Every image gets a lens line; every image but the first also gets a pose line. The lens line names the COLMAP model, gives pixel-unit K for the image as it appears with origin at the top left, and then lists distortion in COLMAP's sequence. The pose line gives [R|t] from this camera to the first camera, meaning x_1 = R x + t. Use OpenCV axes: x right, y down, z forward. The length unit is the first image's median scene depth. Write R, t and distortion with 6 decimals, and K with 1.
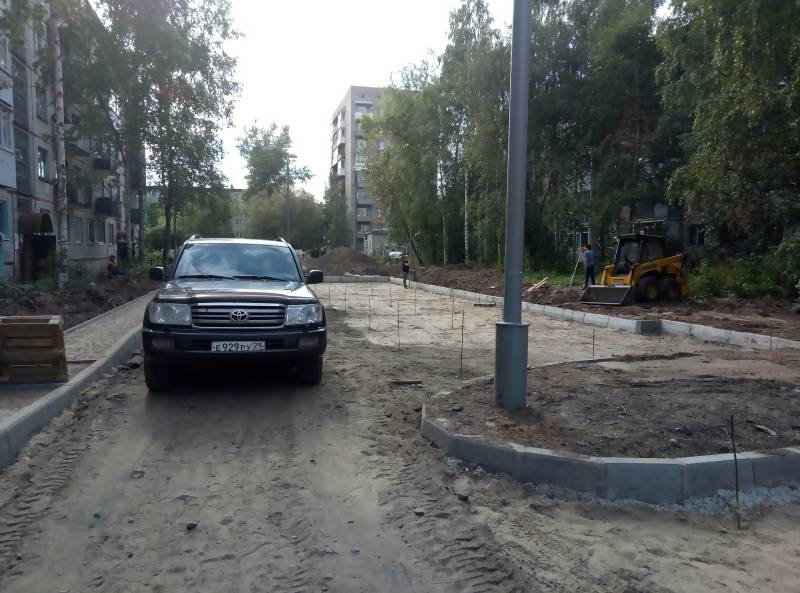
lens RADIAL K [[587.2, 0, 400.0], [0, 587.2, 296.5], [0, 0, 1]] dist [-0.059781, 0.000916]
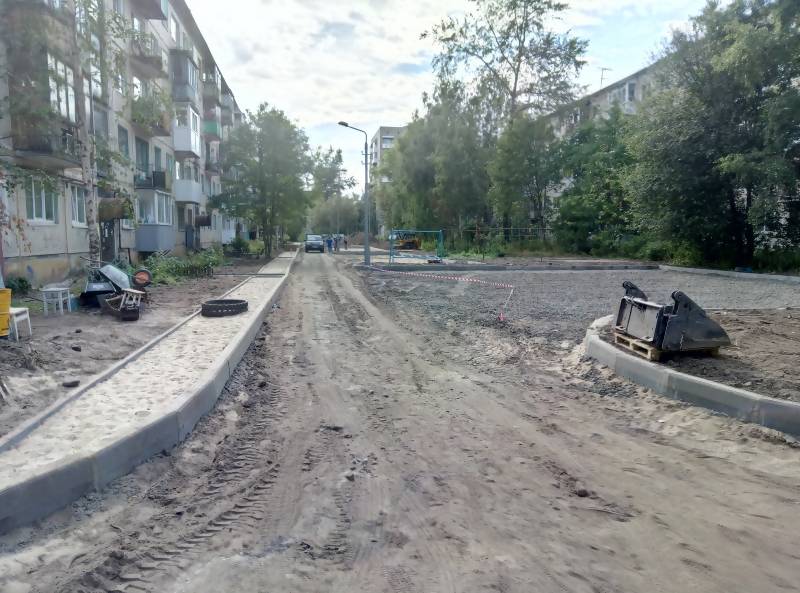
lens RADIAL K [[587.2, 0, 400.0], [0, 587.2, 296.5], [0, 0, 1]] dist [-0.059781, 0.000916]
pose [[0.994362, 0.016985, -0.104674, 0.127476], [-0.014950, 0.999684, 0.020194, 0.050451], [0.104984, -0.018515, 0.994302, -0.496819]]
